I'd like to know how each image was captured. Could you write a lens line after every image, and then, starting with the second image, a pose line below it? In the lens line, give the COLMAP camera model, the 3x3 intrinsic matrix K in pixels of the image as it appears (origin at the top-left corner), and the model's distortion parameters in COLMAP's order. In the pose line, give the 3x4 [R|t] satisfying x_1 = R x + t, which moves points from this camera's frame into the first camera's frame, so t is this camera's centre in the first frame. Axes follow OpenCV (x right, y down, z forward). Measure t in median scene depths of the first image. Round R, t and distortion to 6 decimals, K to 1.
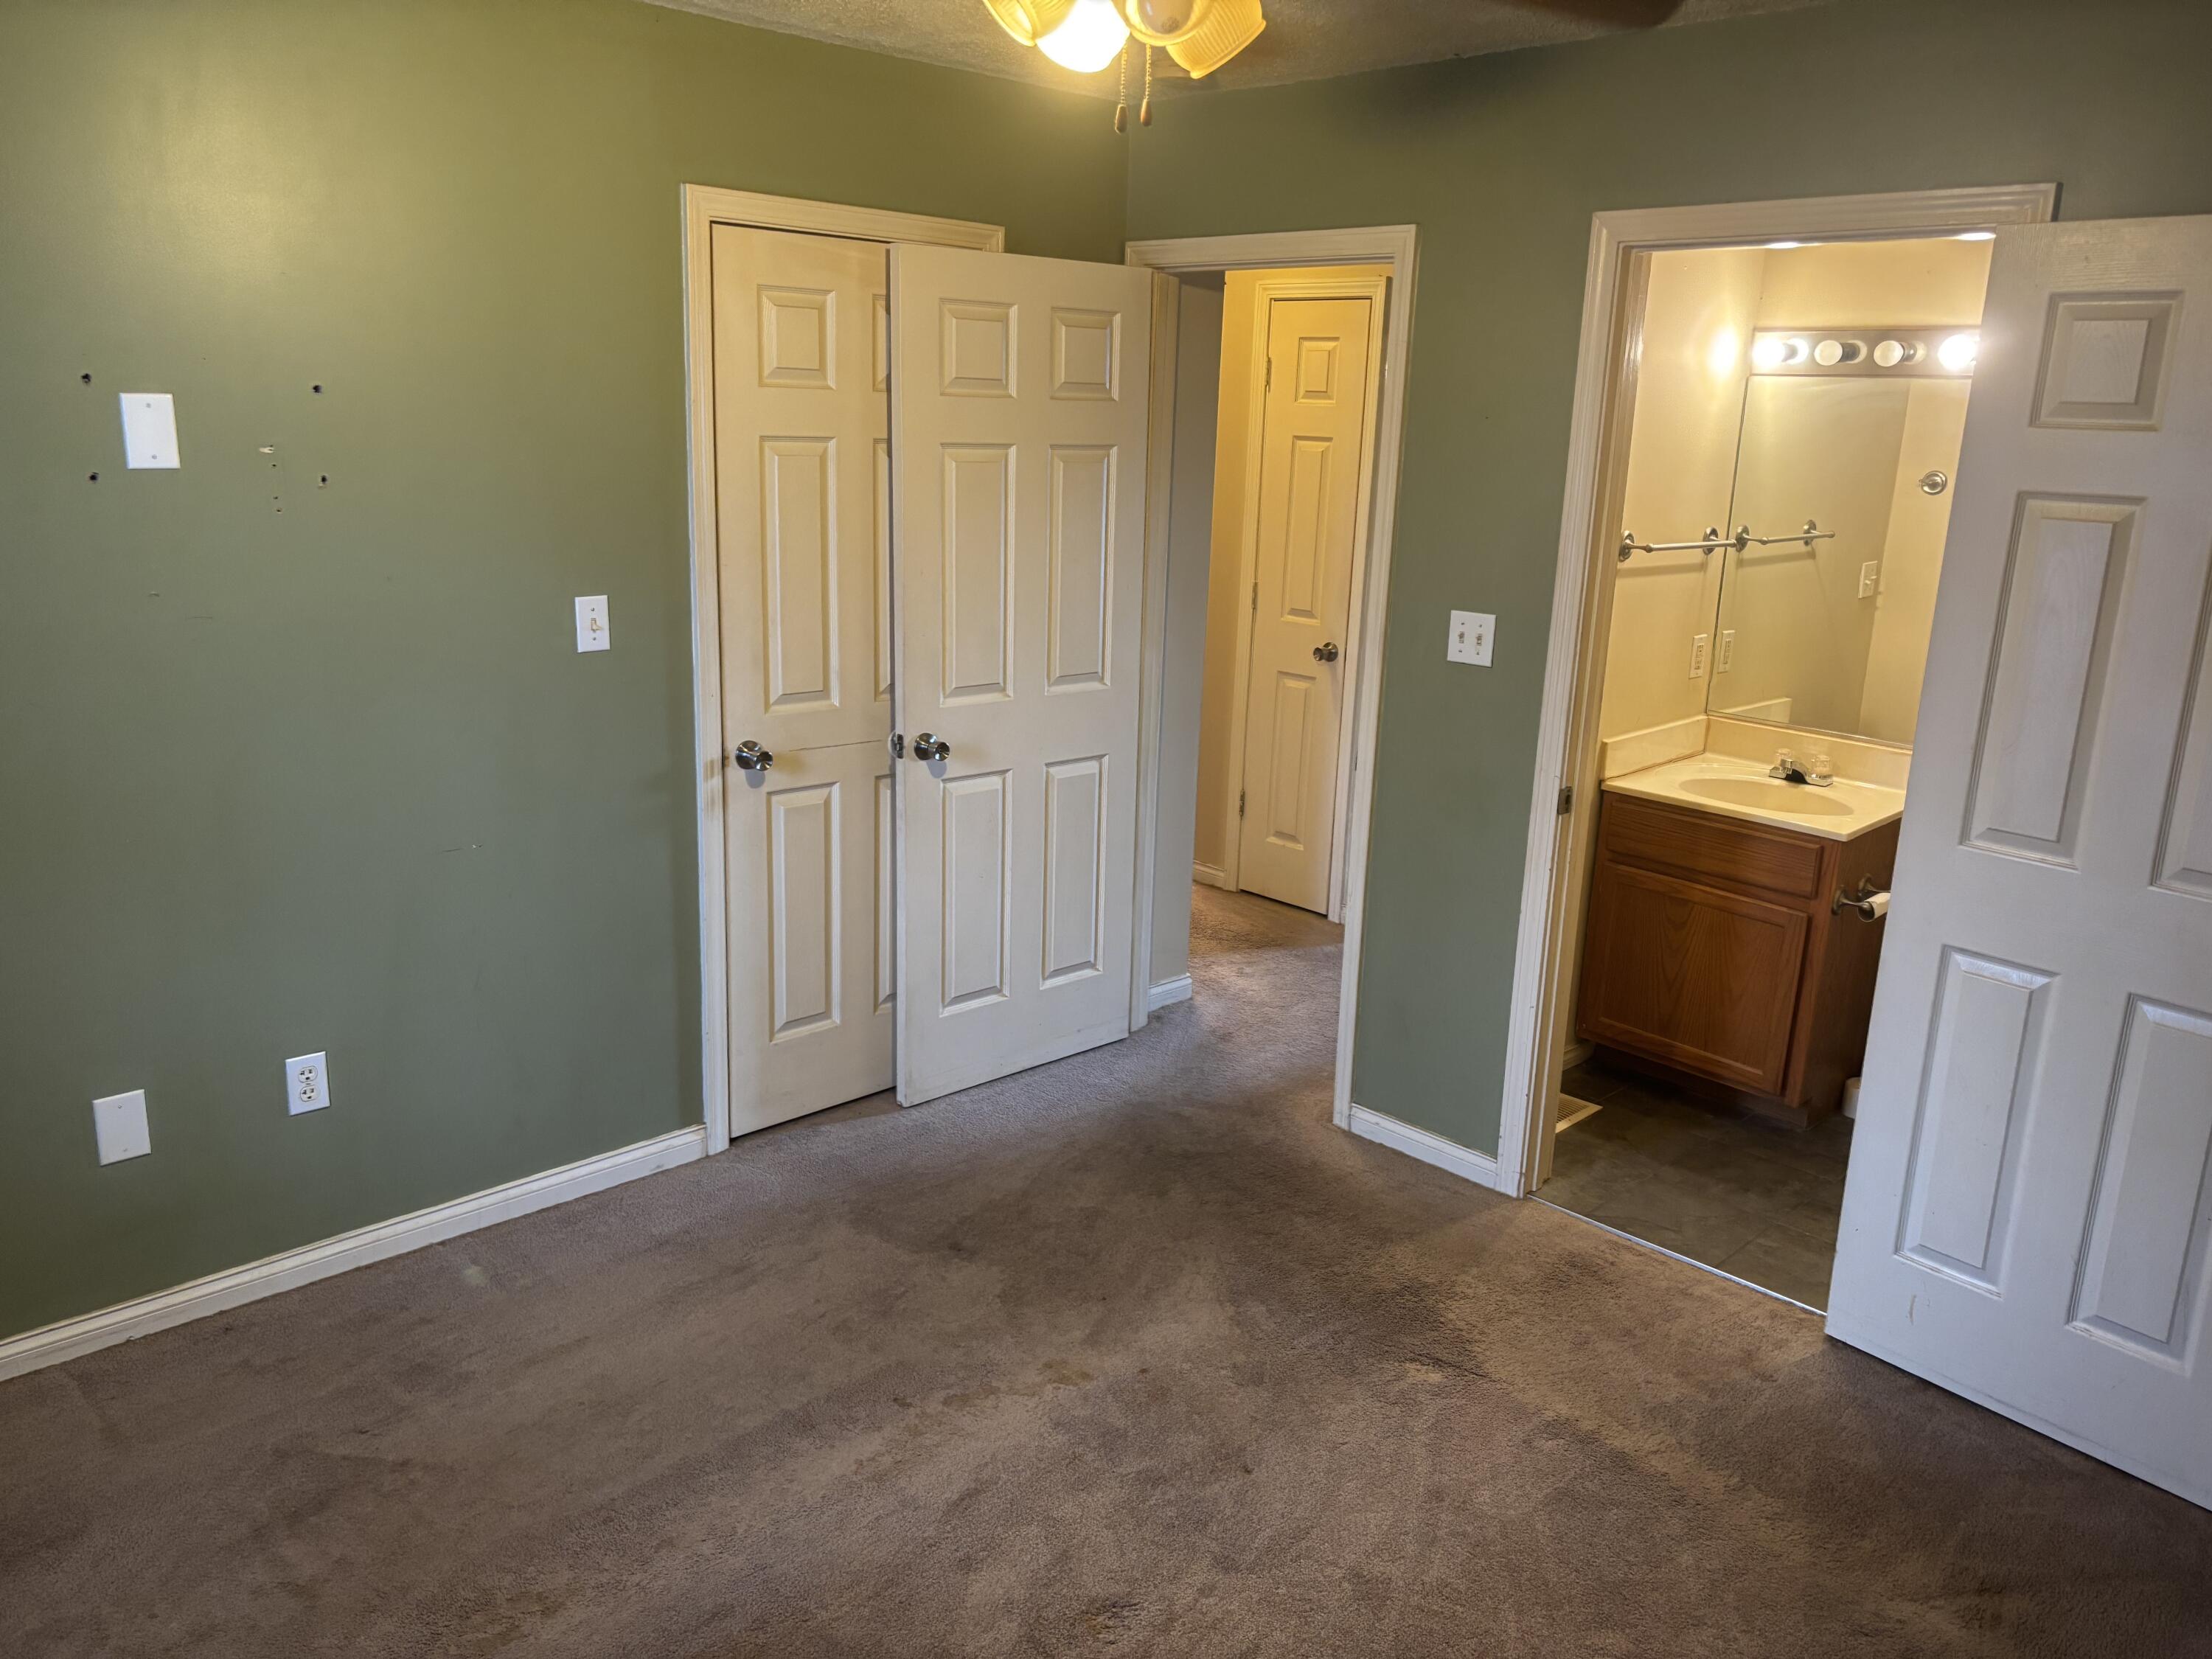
lens RADIAL K [[1664.7, 0, 1109.9], [0, 1664.7, 830.9], [0, 0, 1]] dist [0.028312, -0.092516]
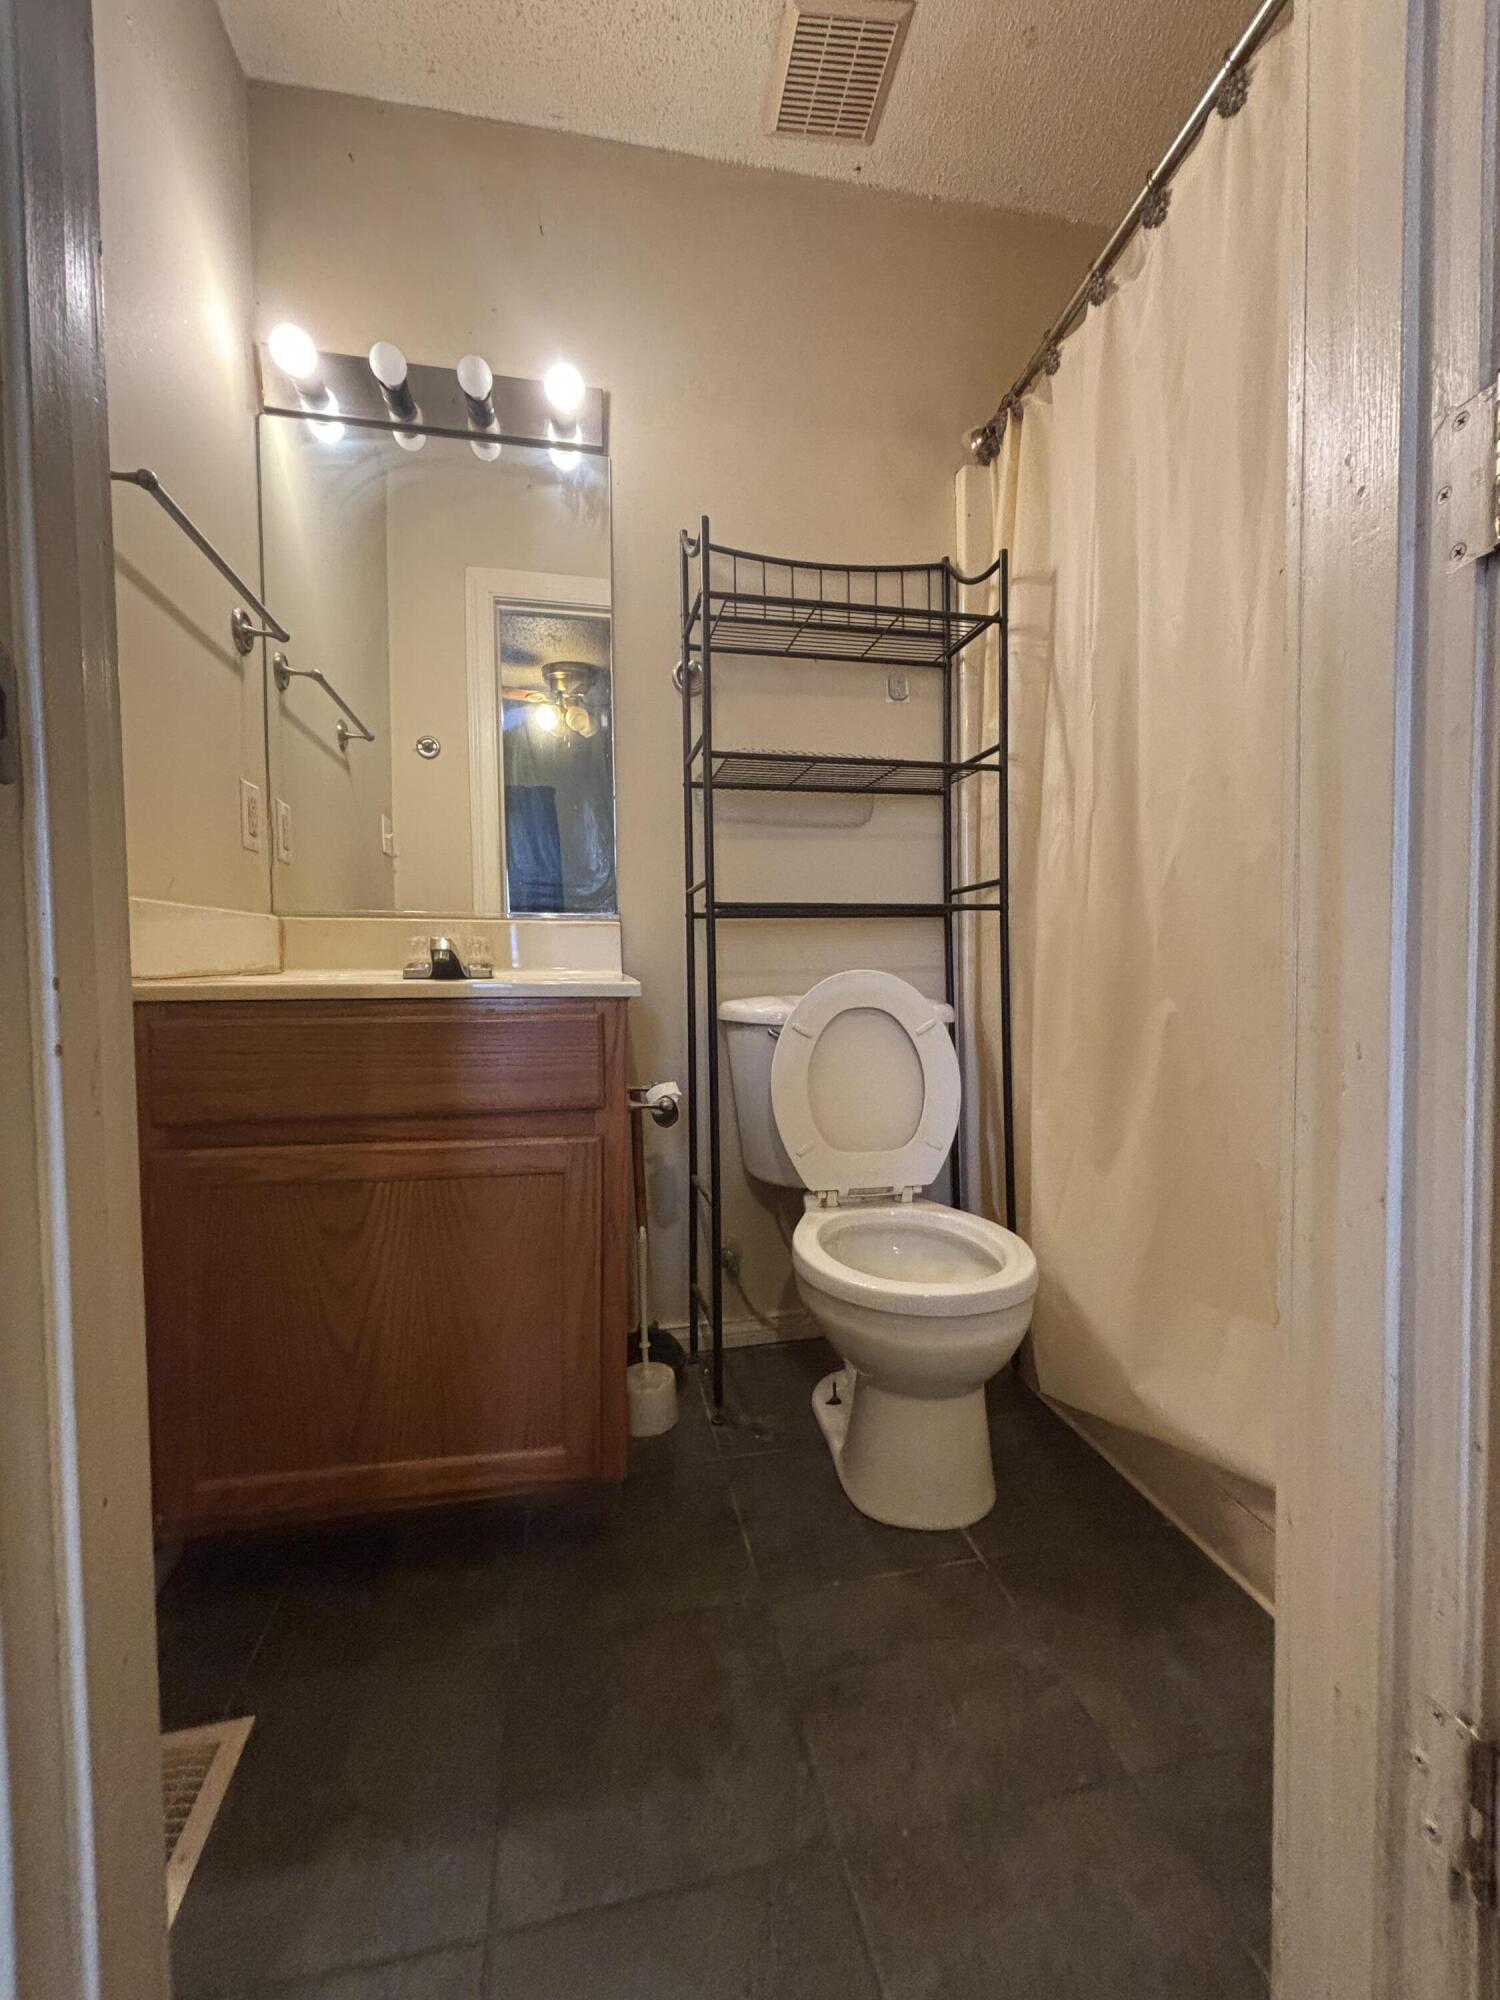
lens RADIAL K [[815.8, 0, 744.5], [0, 815.8, 1004.9], [0, 0, 1]] dist [0.000223, -0.000146]
pose [[0.546833, -0.074515, 0.833919, 0.227665], [0.237748, 0.968850, -0.069329, 0.038749], [-0.802776, 0.236174, 0.547514, 0.833038]]
